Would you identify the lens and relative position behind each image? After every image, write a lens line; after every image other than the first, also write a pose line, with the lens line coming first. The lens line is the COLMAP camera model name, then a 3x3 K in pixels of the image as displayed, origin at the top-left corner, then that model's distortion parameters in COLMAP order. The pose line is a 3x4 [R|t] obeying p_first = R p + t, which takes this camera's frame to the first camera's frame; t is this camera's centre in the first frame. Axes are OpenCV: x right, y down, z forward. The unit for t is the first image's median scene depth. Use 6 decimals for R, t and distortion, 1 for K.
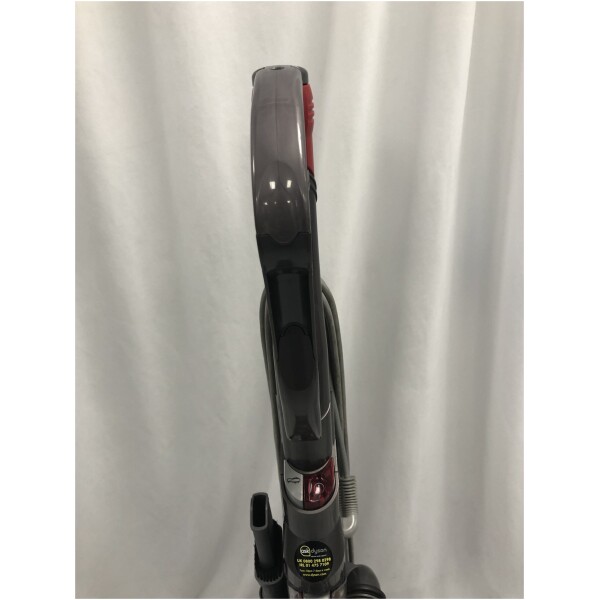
lens RADIAL K [[505.0, 0, 301.0], [0, 505.0, 300.2], [0, 0, 1]] dist [0.026796, -0.010942]
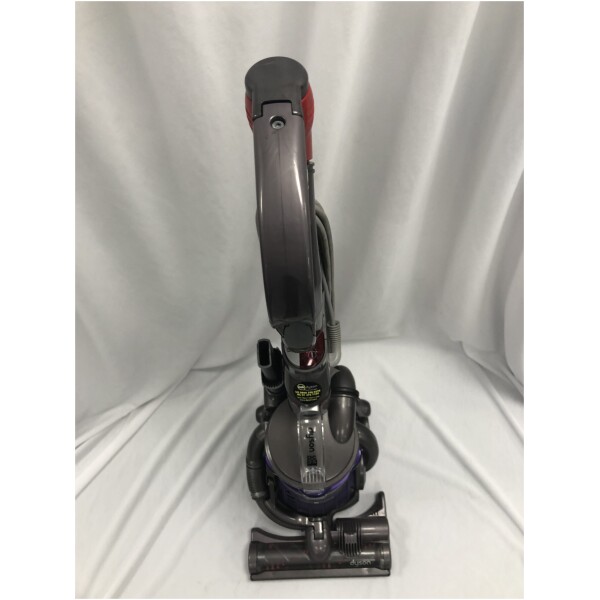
lens RADIAL K [[505.0, 0, 300.4], [0, 505.0, 305.6], [0, 0, 1]] dist [0.026796, -0.010942]
pose [[0.999120, -0.030241, 0.029052, -0.023255], [0.008110, 0.819051, 0.573664, -0.396814], [-0.041143, -0.572924, 0.818575, 0.027412]]
